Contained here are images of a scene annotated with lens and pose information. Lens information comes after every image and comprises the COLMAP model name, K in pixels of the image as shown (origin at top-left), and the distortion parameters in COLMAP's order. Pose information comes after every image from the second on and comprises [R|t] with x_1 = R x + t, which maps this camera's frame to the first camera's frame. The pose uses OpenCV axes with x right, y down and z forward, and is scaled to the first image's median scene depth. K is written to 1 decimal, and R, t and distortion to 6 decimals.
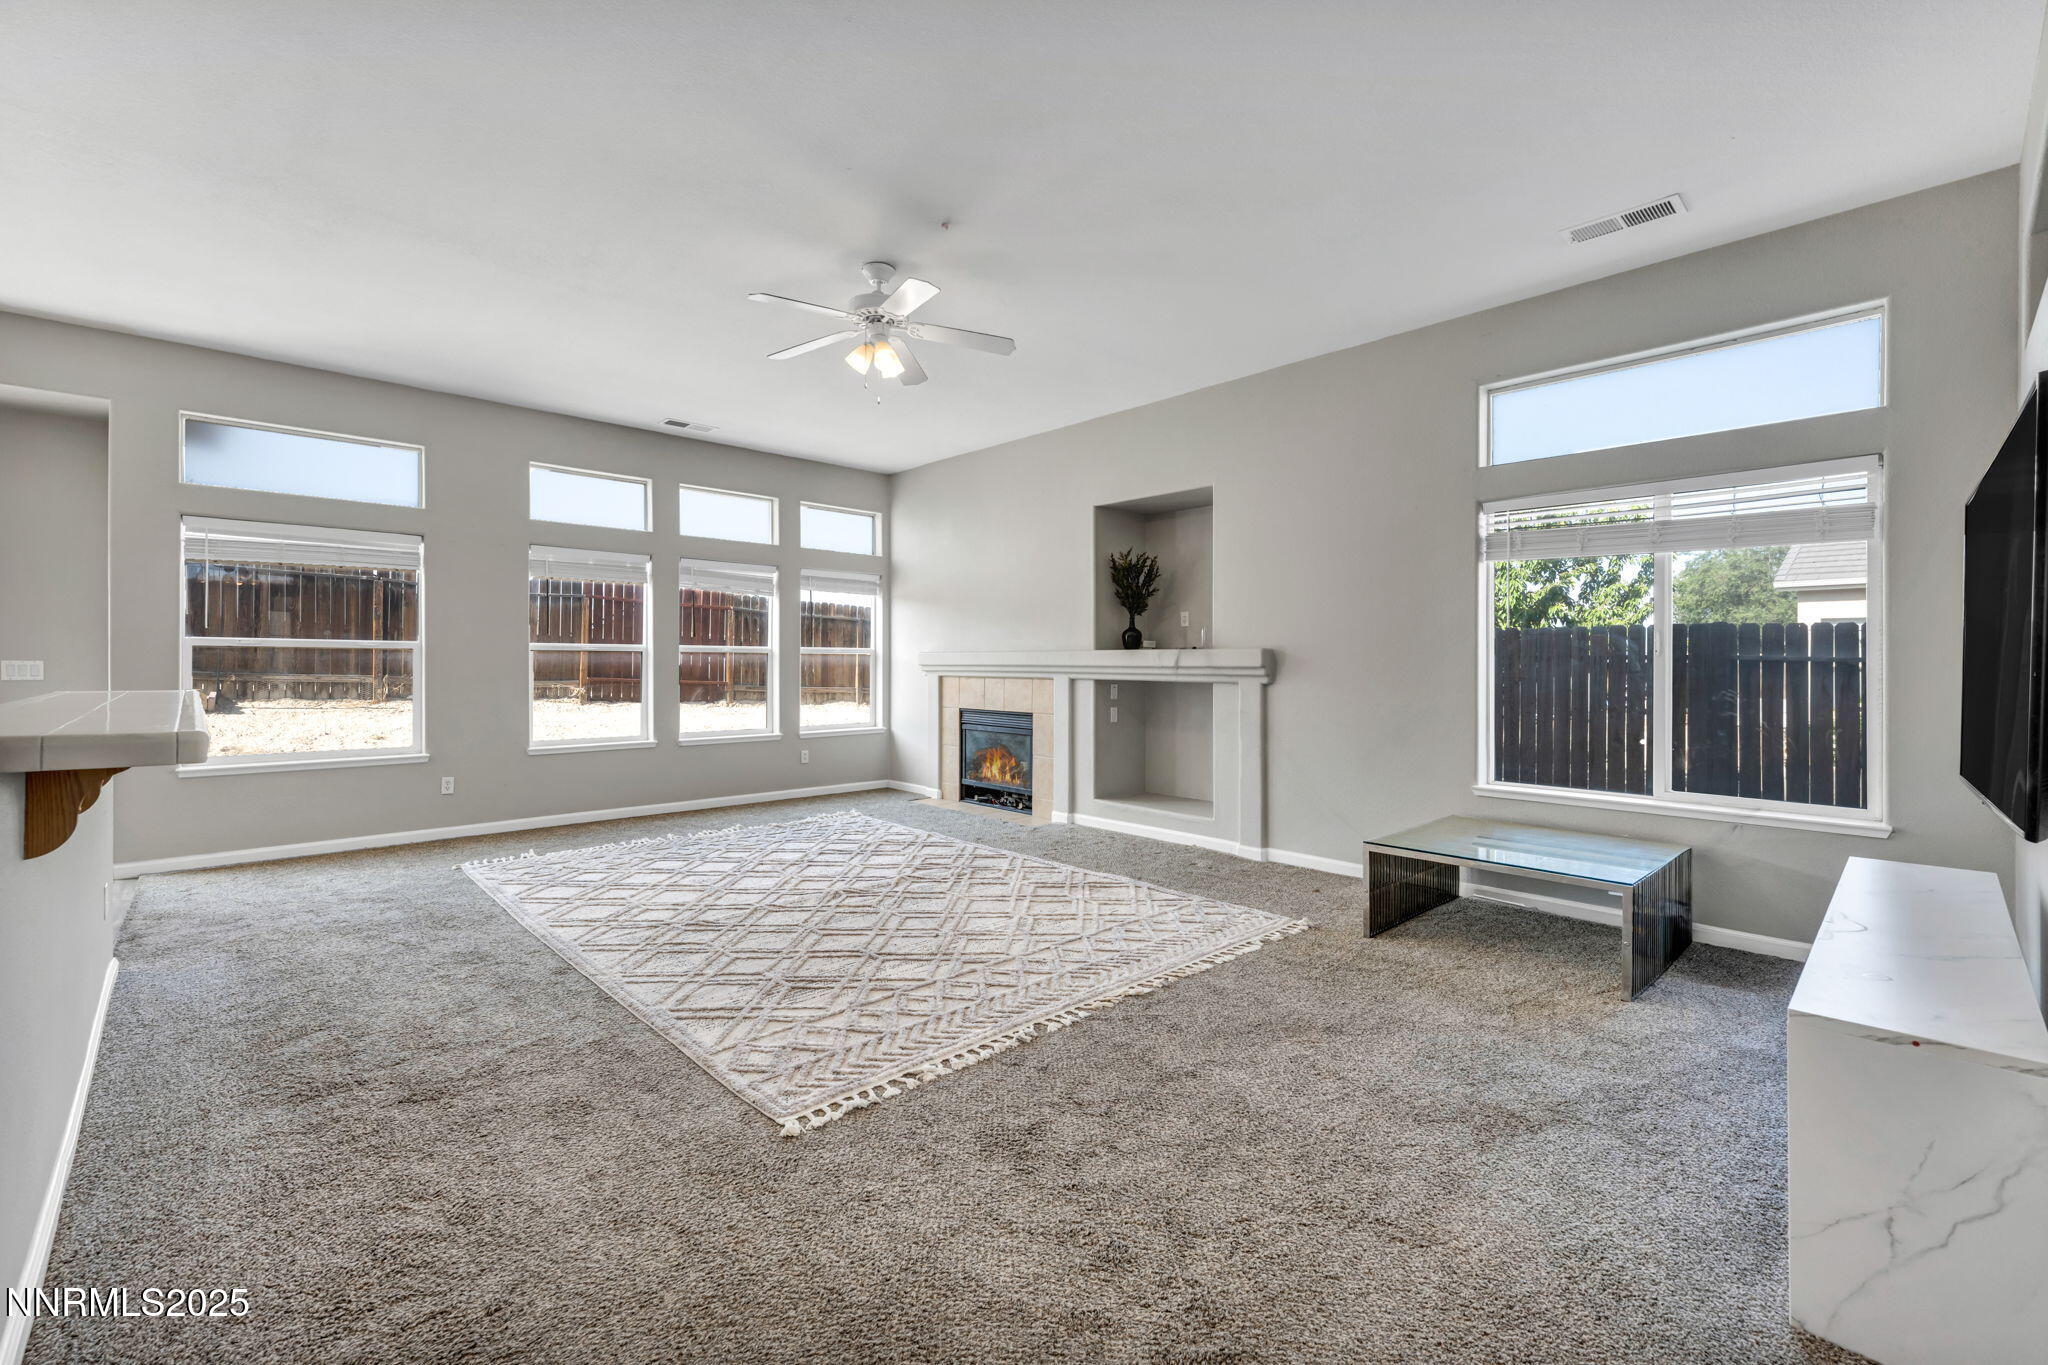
lens RADIAL K [[880.8, 0, 1024.0], [0, 880.8, 682.5], [0, 0, 1]] dist [0.000216, 0.000003]
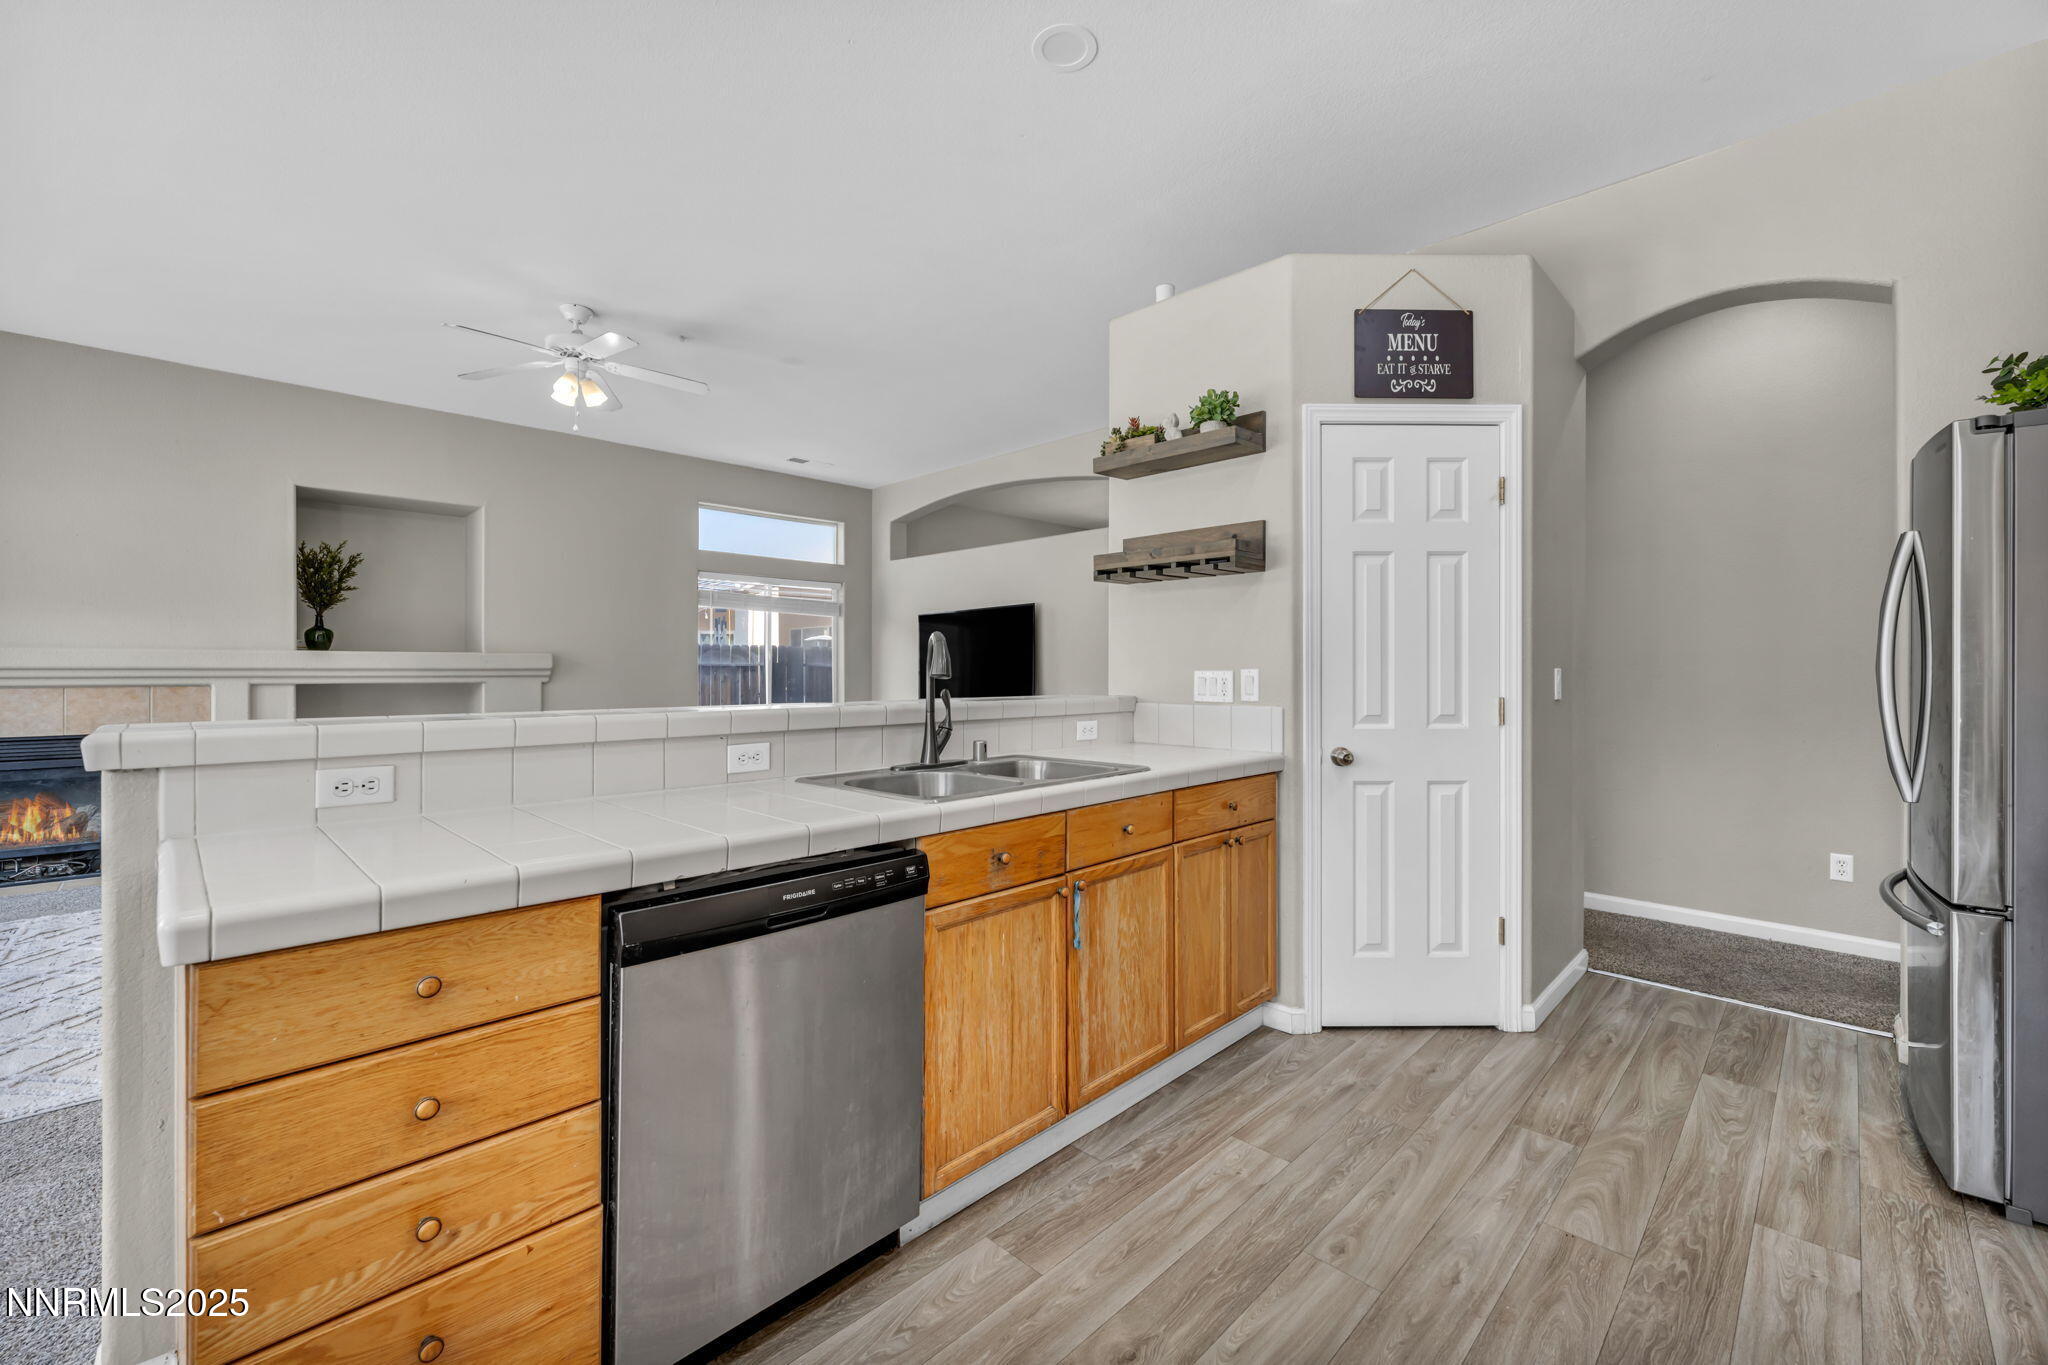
lens RADIAL K [[839.1, 0, 1024.0], [0, 839.1, 682.5], [0, 0, 1]] dist [0.000102, -0.000014]
pose [[-0.024603, -0.030541, 0.999231, -0.865133], [0.008423, 0.999491, 0.030756, -0.027364], [-0.999662, 0.009173, -0.024333, 0.335929]]
